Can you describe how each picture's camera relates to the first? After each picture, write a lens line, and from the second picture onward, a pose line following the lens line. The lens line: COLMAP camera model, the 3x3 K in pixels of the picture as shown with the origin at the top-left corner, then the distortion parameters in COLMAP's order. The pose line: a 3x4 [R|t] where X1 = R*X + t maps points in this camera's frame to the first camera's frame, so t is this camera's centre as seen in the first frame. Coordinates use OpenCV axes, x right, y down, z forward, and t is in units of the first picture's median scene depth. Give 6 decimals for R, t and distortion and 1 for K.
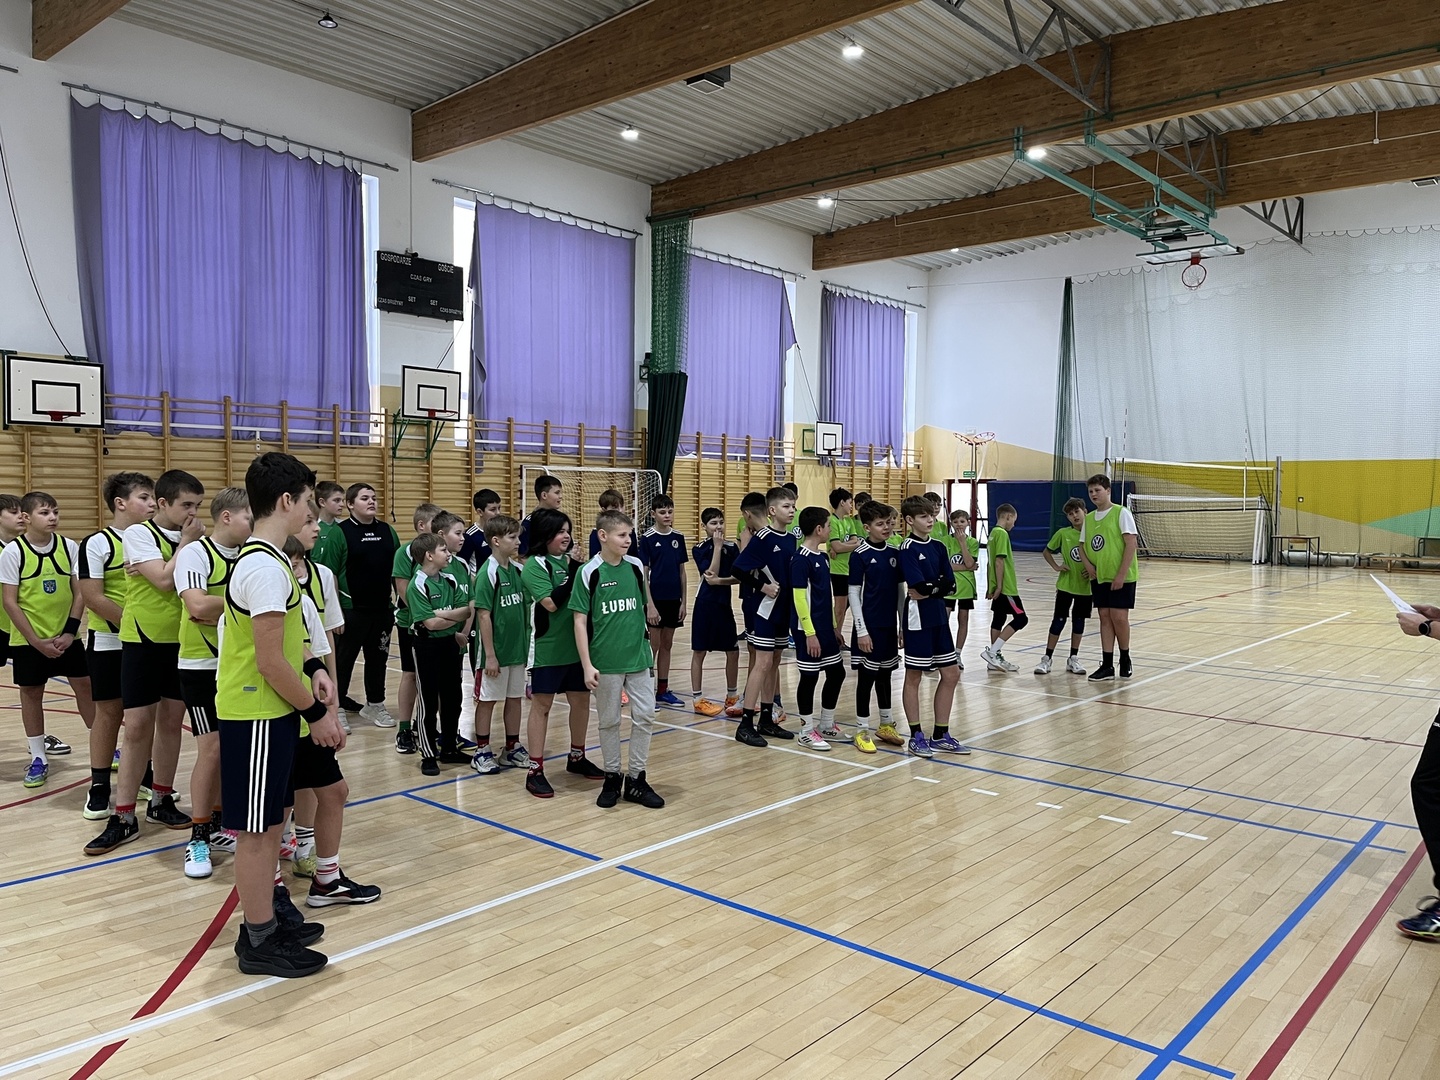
lens RADIAL K [[1091.3, 0, 716.8], [0, 1091.3, 536.0], [0, 0, 1]] dist [0.049757, -0.060172]
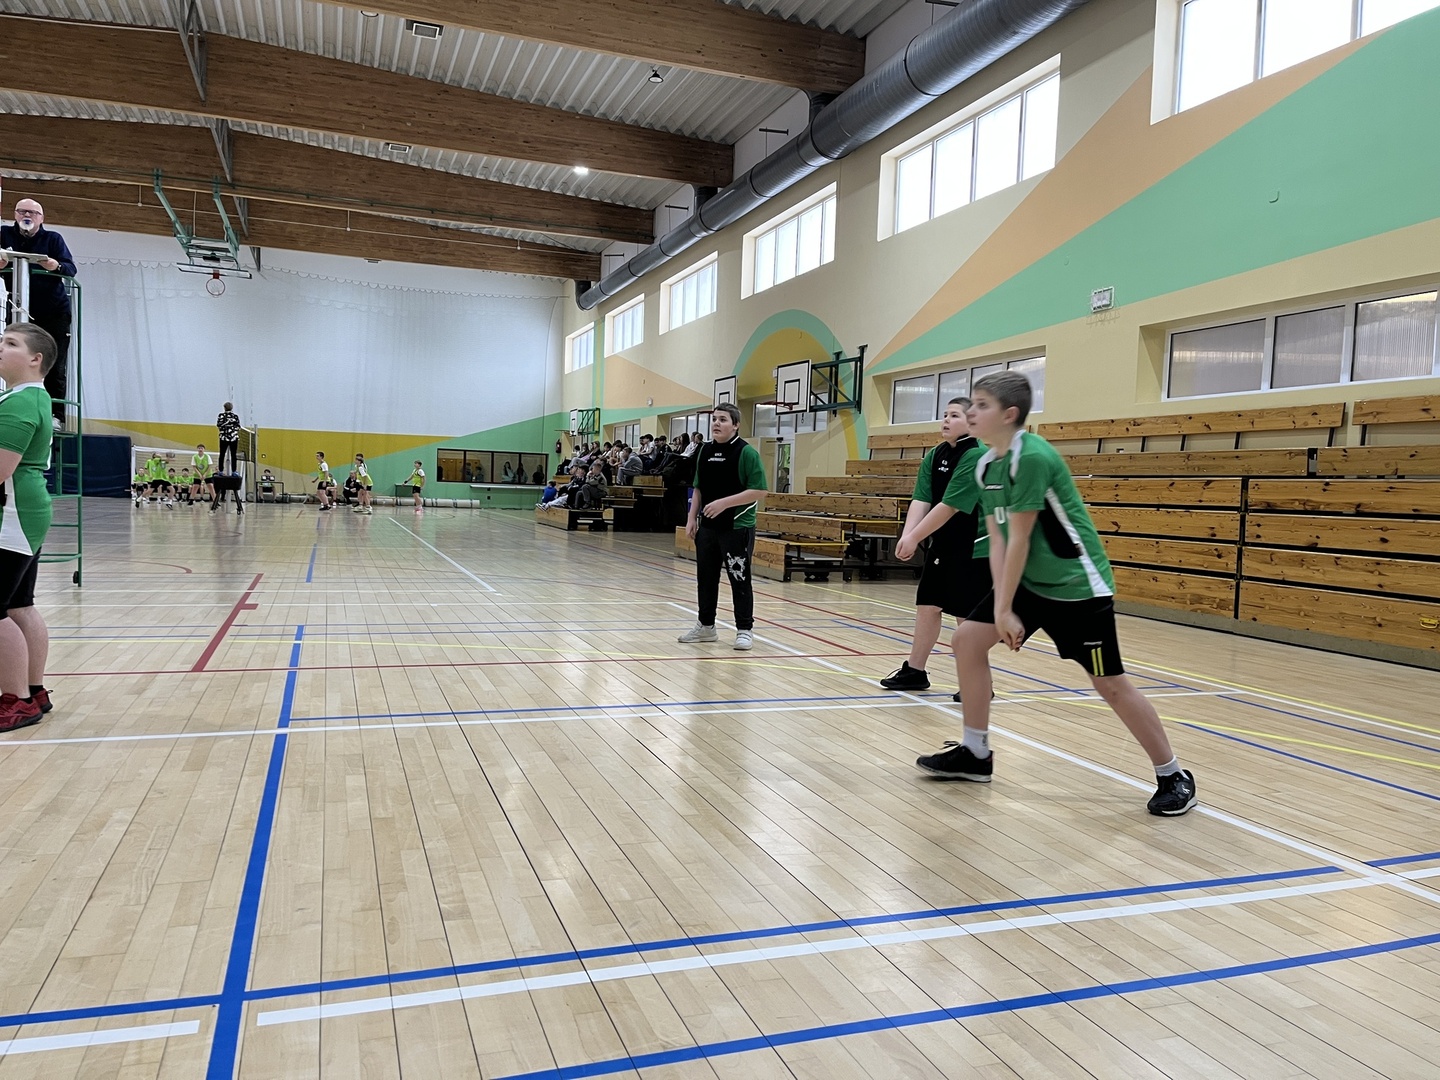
lens RADIAL K [[1091.3, 0, 709.5], [0, 1091.3, 547.2], [0, 0, 1]] dist [0.049757, -0.060172]
pose [[0.493425, -0.035879, 0.869048, -0.547143], [-0.002525, 0.999086, 0.042682, 0.029076], [-0.869785, -0.023255, 0.492883, -0.246972]]
